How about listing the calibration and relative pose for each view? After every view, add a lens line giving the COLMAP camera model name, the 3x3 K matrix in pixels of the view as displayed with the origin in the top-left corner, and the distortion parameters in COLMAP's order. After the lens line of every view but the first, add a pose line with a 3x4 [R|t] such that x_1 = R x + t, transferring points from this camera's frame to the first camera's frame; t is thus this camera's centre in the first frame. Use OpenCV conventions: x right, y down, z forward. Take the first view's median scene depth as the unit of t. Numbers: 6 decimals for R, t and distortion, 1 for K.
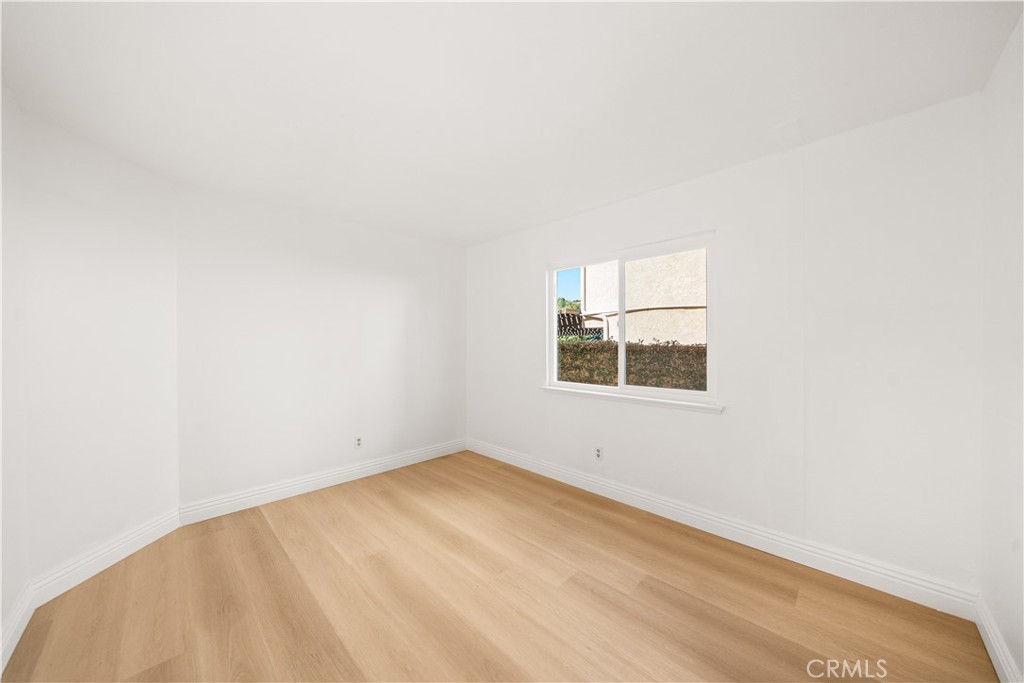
lens RADIAL K [[348.6, 0, 512.0], [0, 348.6, 341.5], [0, 0, 1]] dist [0.000019, 0.000004]
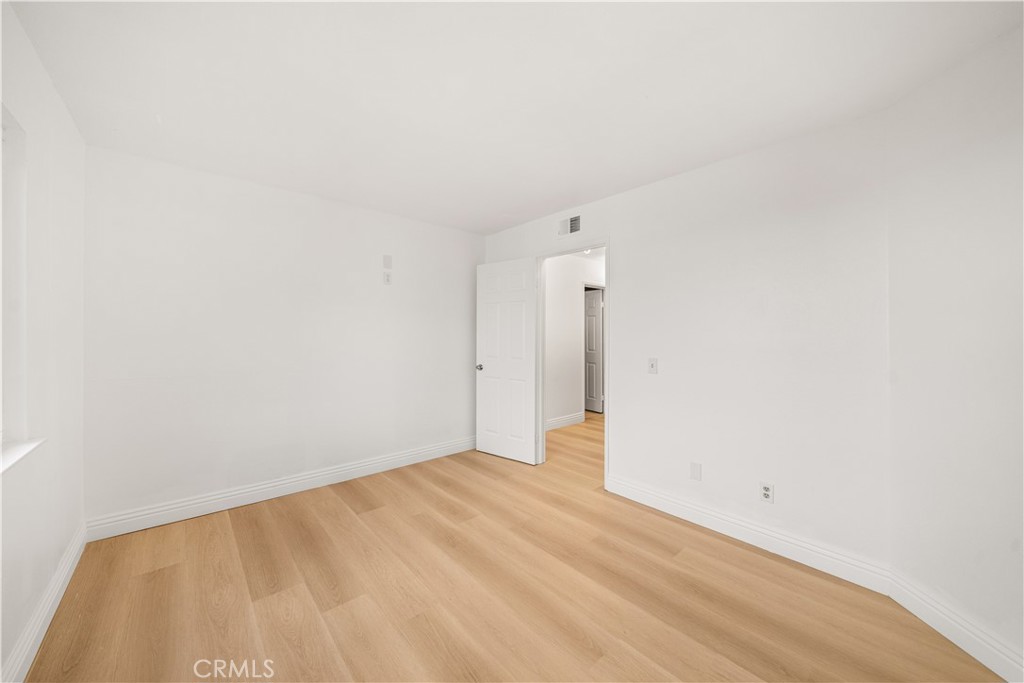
lens RADIAL K [[376.0, 0, 504.9], [0, 376.0, 336.3], [0, 0, 1]] dist [-0.000083, -0.000026]
pose [[-0.997580, 0.001874, 0.069509, -0.328673], [0.001736, 0.999996, -0.002058, 0.018348], [-0.069513, -0.001932, -0.997579, 2.088954]]
